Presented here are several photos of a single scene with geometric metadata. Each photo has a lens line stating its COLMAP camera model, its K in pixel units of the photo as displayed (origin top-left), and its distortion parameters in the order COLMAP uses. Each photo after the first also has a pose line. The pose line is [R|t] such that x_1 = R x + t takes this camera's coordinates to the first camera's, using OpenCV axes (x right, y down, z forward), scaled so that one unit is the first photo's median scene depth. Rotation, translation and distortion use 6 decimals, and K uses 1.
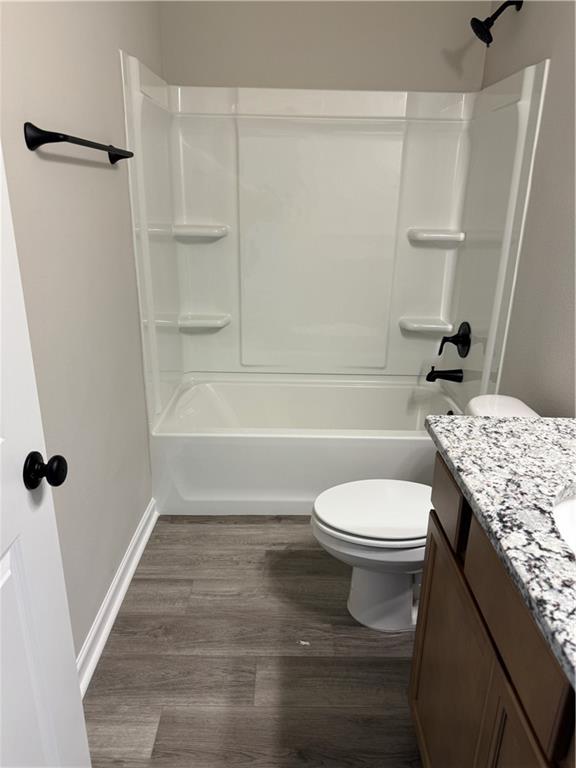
lens RADIAL K [[543.1, 0, 292.5], [0, 543.1, 385.2], [0, 0, 1]] dist [0.053180, -0.074660]
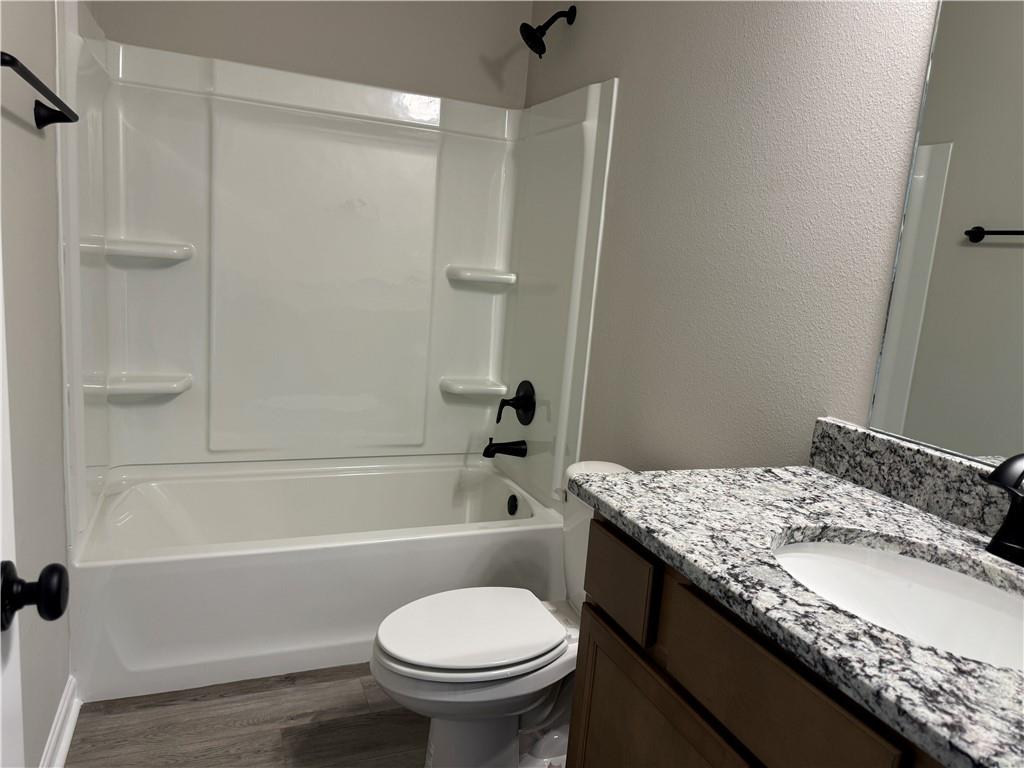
lens RADIAL K [[724.2, 0, 511.7], [0, 724.2, 384.8], [0, 0, 1]] dist [0.053180, -0.074660]
pose [[0.921944, -0.009169, 0.387214, -0.118028], [0.066239, 0.988724, -0.134301, 0.032743], [-0.381616, 0.149467, 0.912156, 0.046596]]
